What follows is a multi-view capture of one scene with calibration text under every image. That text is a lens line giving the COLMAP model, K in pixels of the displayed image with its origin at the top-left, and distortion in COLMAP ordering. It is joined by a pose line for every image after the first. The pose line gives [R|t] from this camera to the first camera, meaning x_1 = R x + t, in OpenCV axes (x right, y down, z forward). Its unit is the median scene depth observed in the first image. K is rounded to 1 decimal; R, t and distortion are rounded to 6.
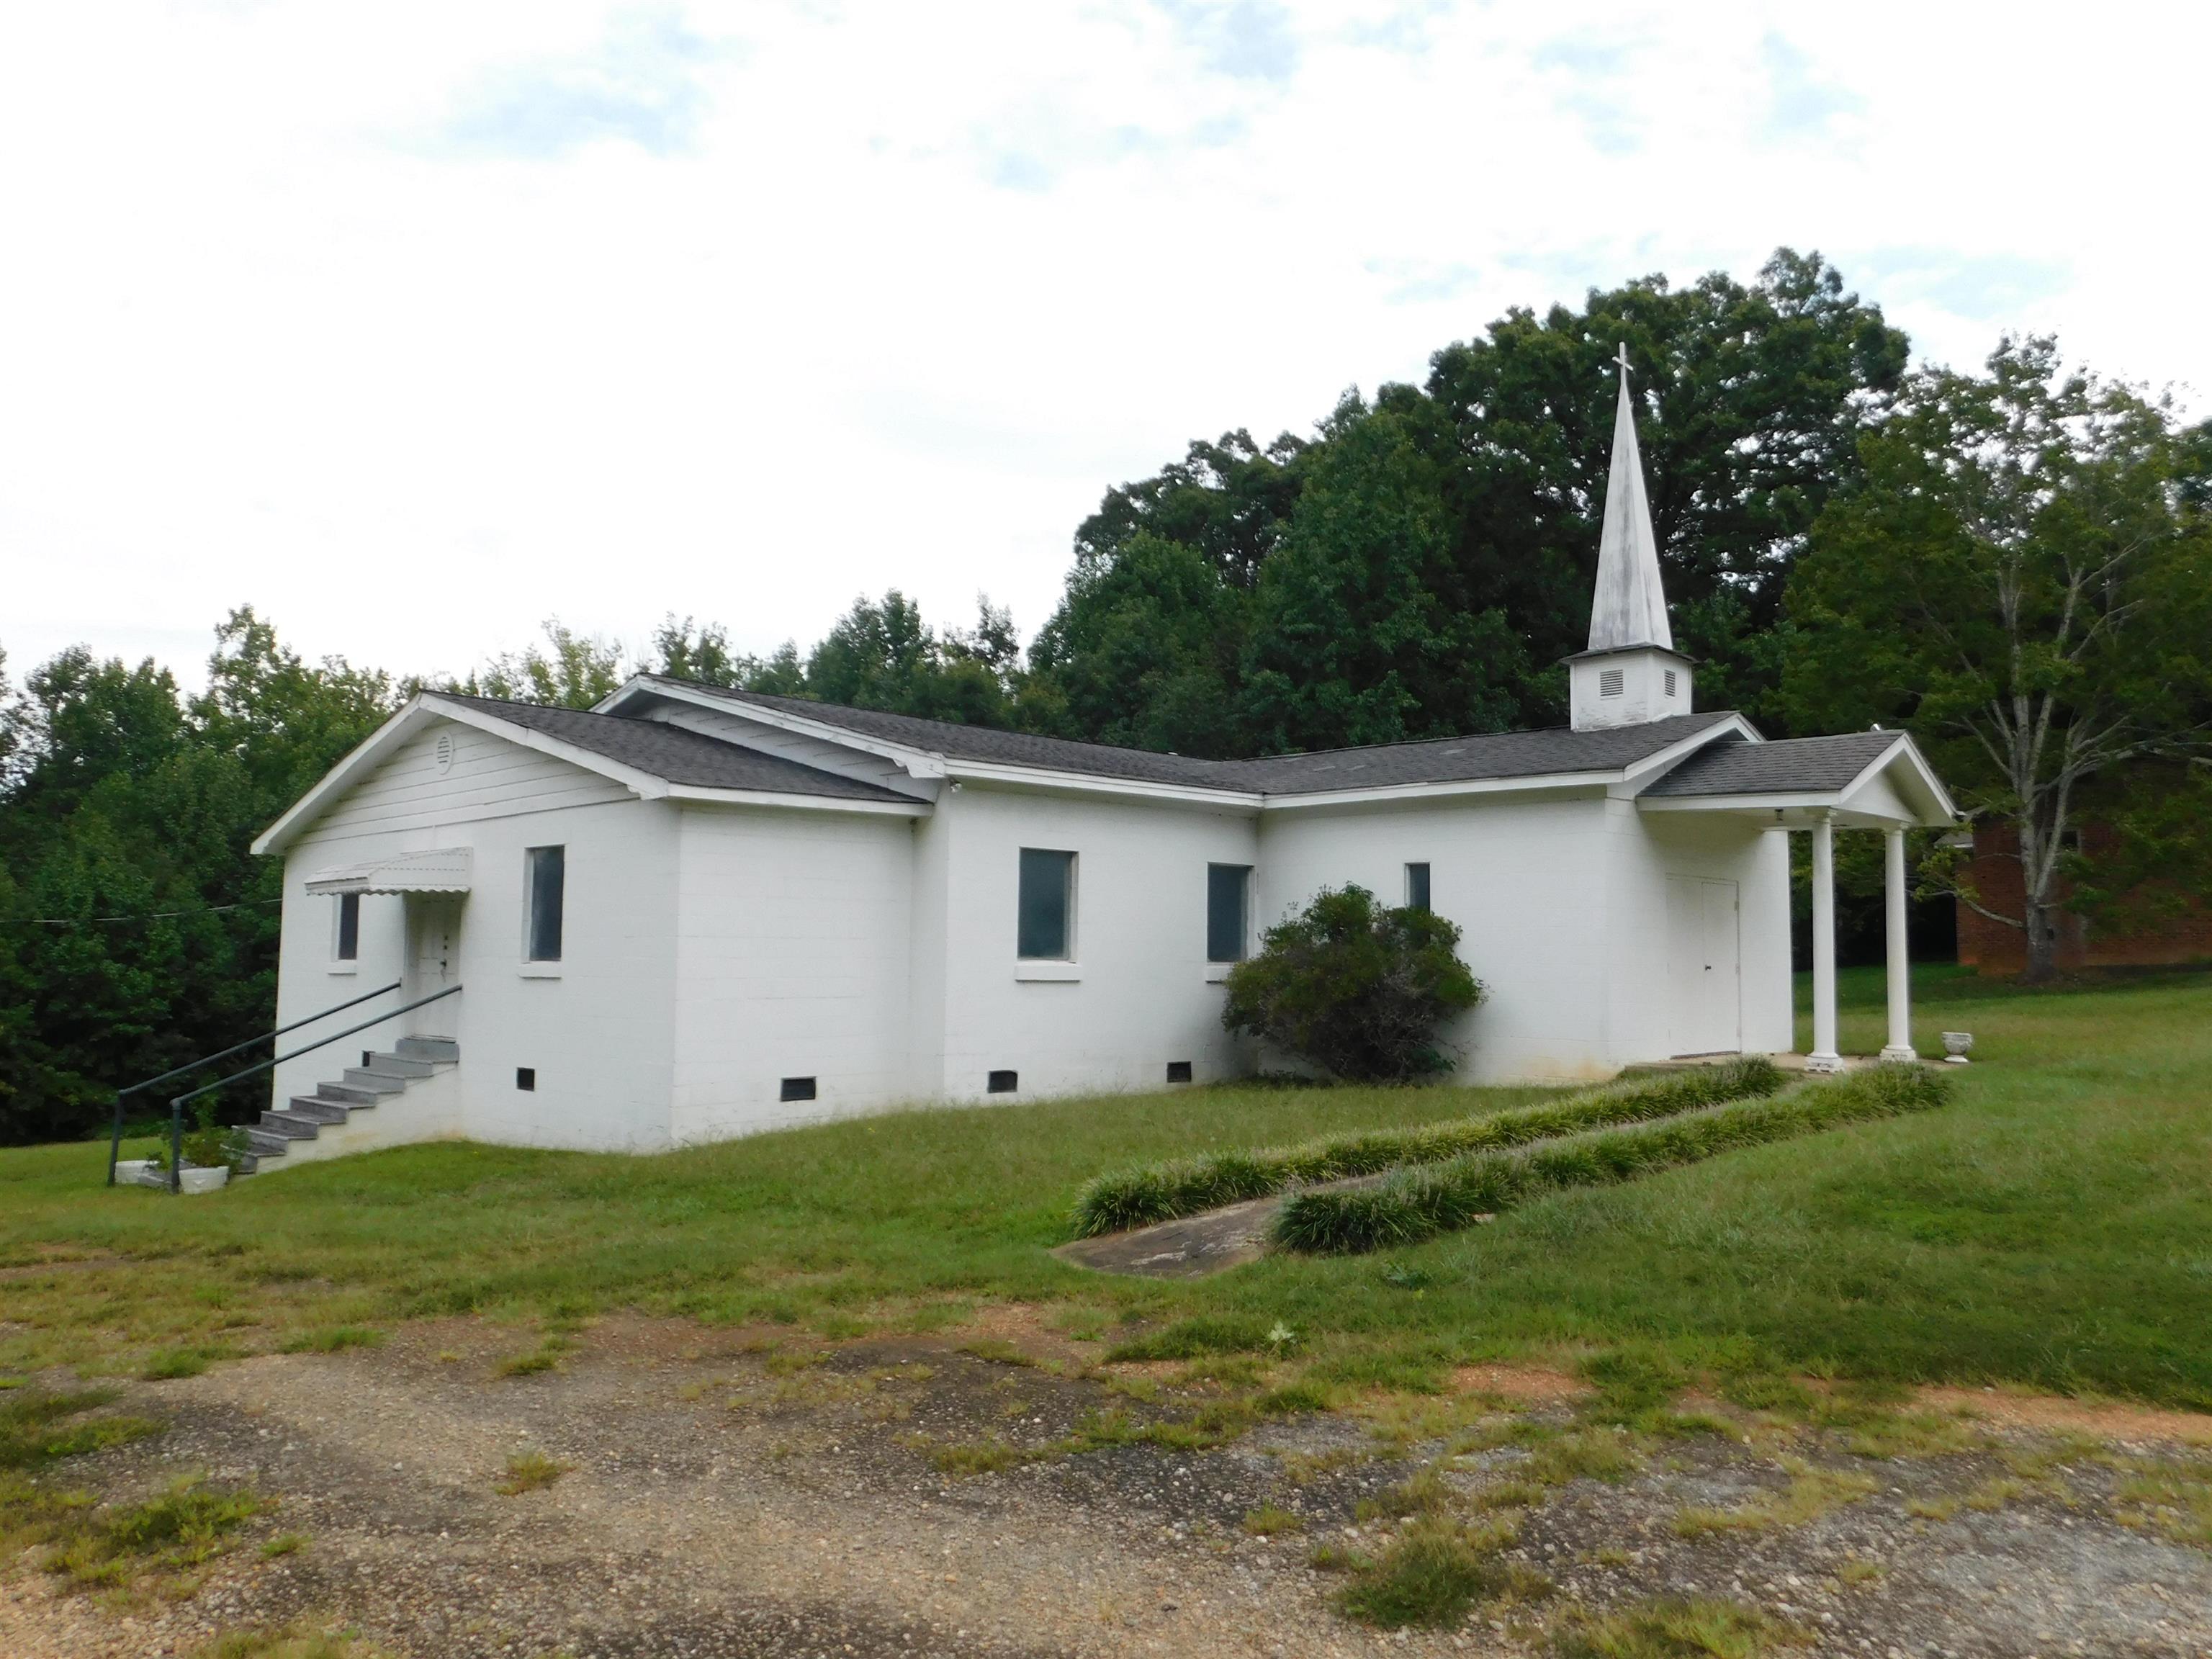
lens RADIAL K [[1617.9, 0, 1101.6], [0, 1617.9, 827.9], [0, 0, 1]] dist [-0.016694, 0.016532]
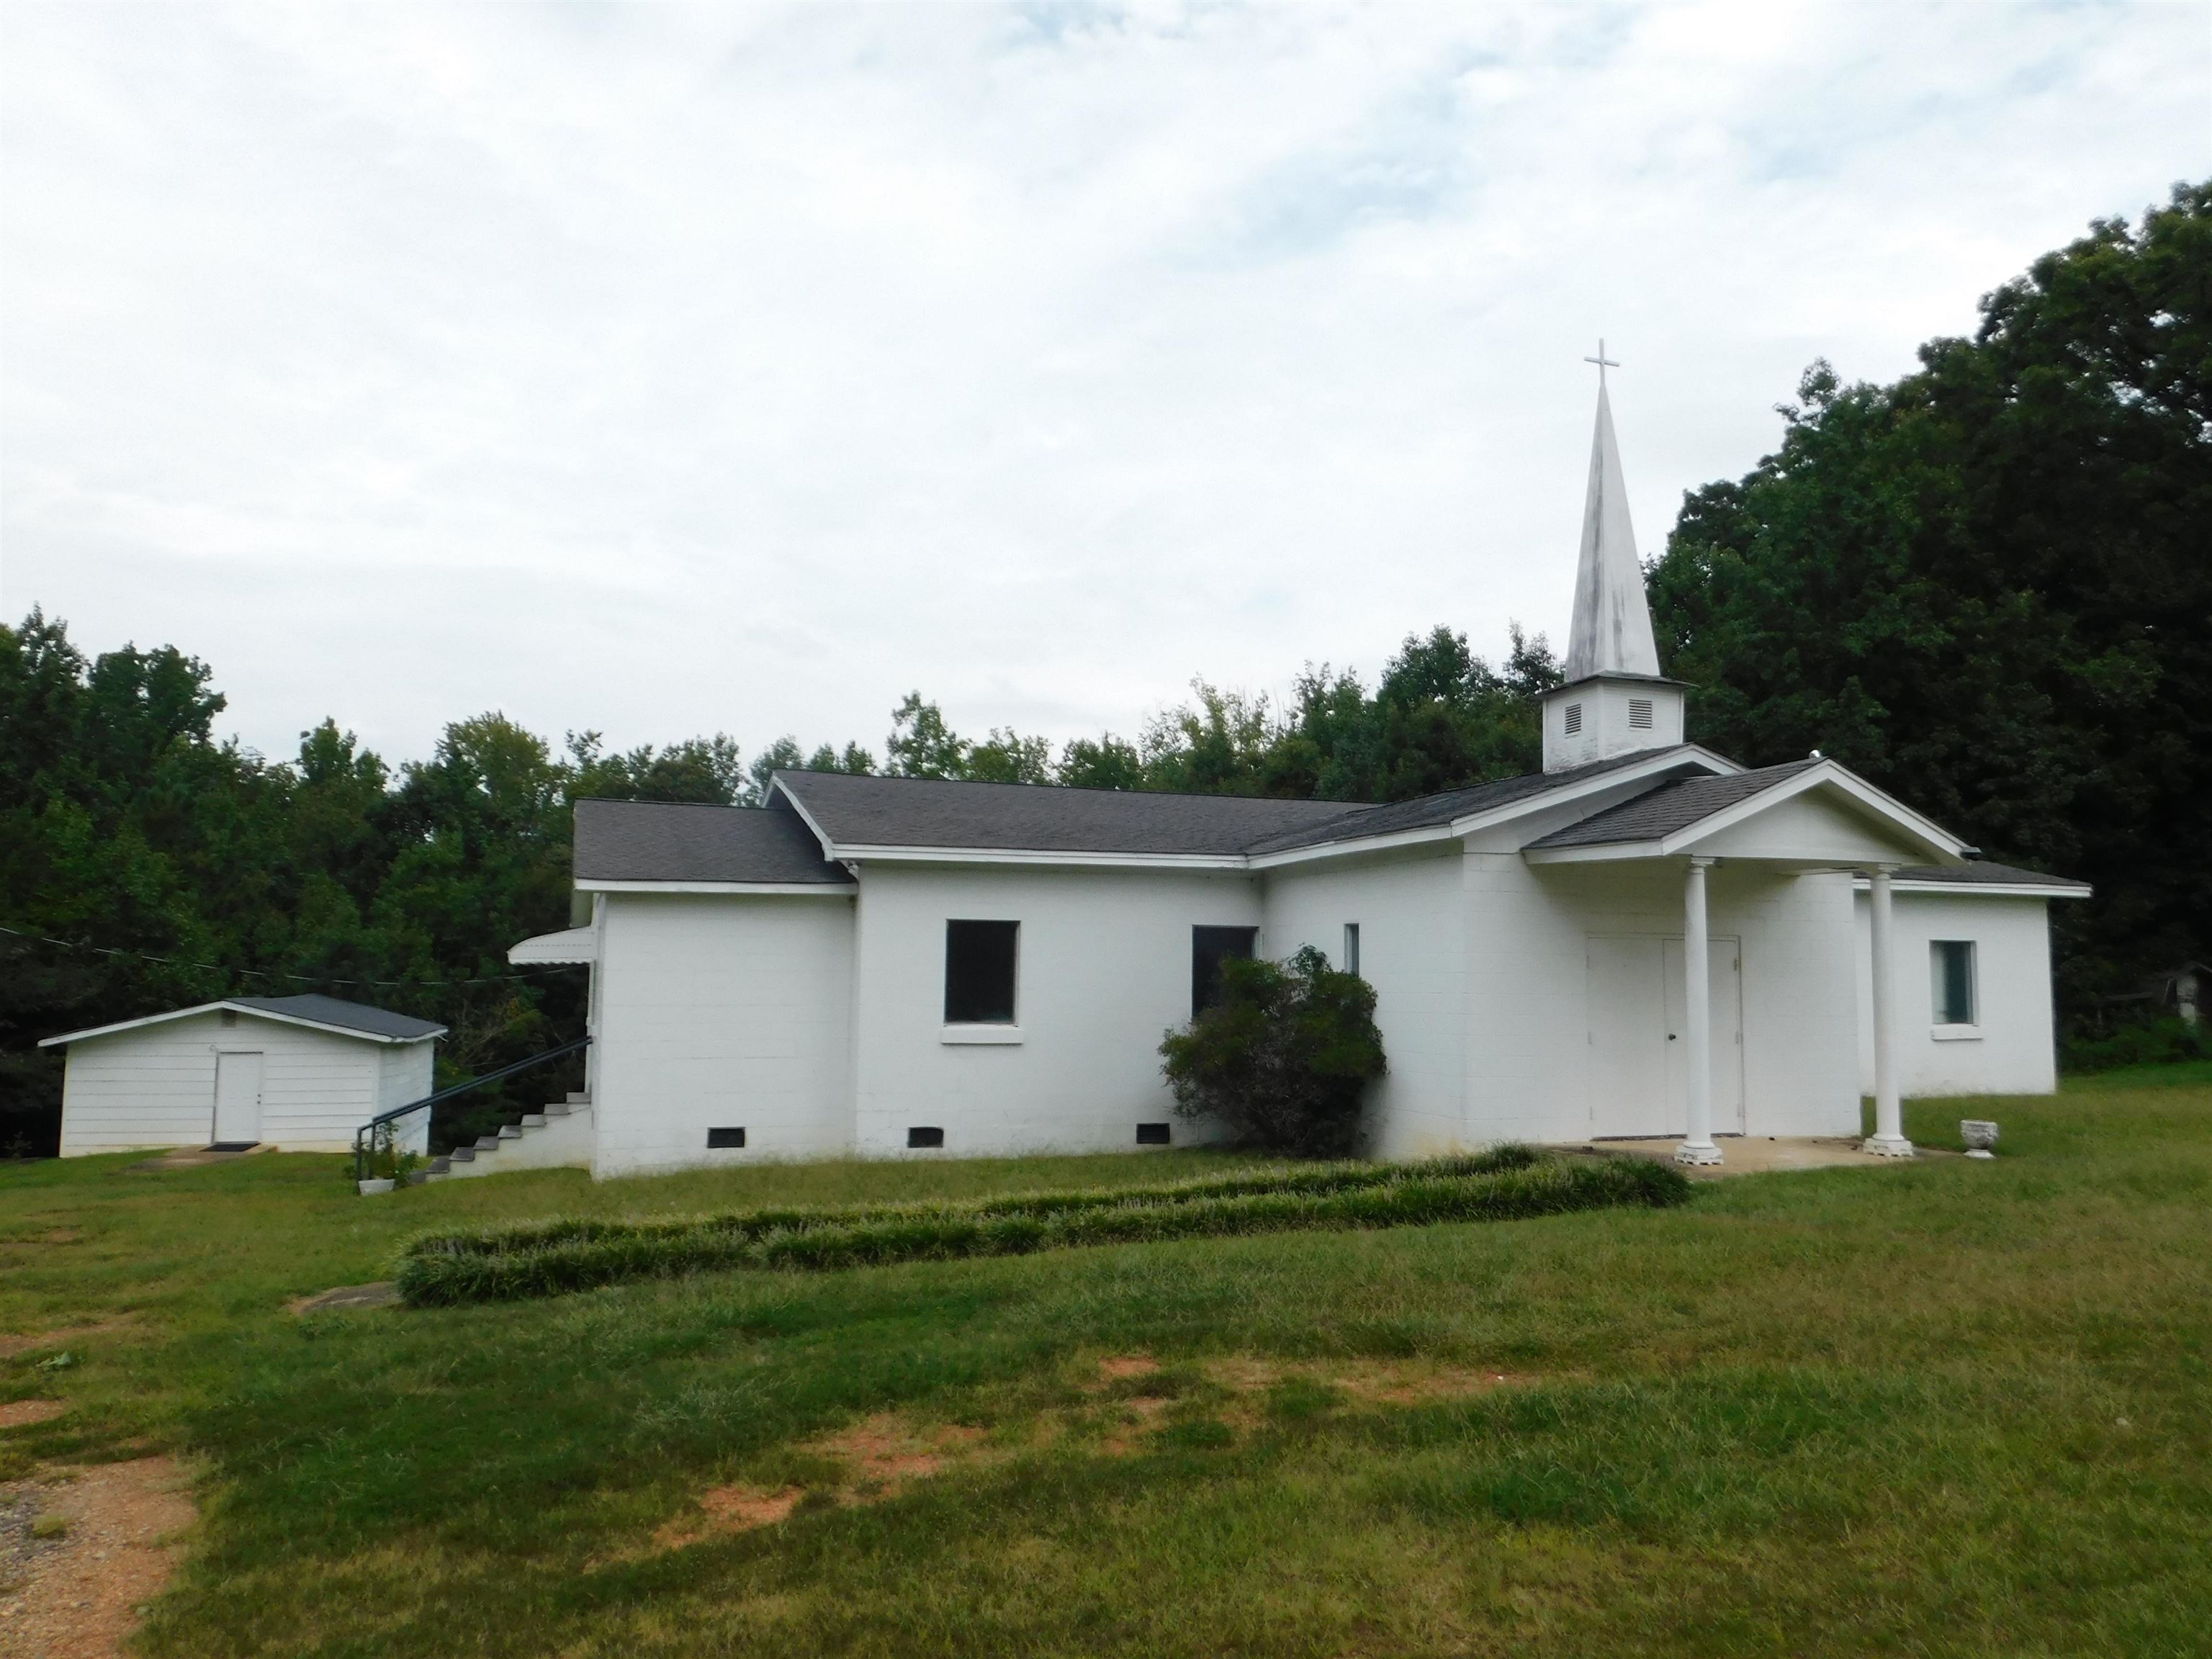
lens RADIAL K [[1617.9, 0, 1101.0], [0, 1617.9, 828.5], [0, 0, 1]] dist [-0.016694, 0.016532]
pose [[0.896566, -0.045328, -0.440584, 0.187414], [0.036930, 0.998936, -0.027621, -0.005254], [0.441368, 0.008493, 0.897286, 0.029248]]
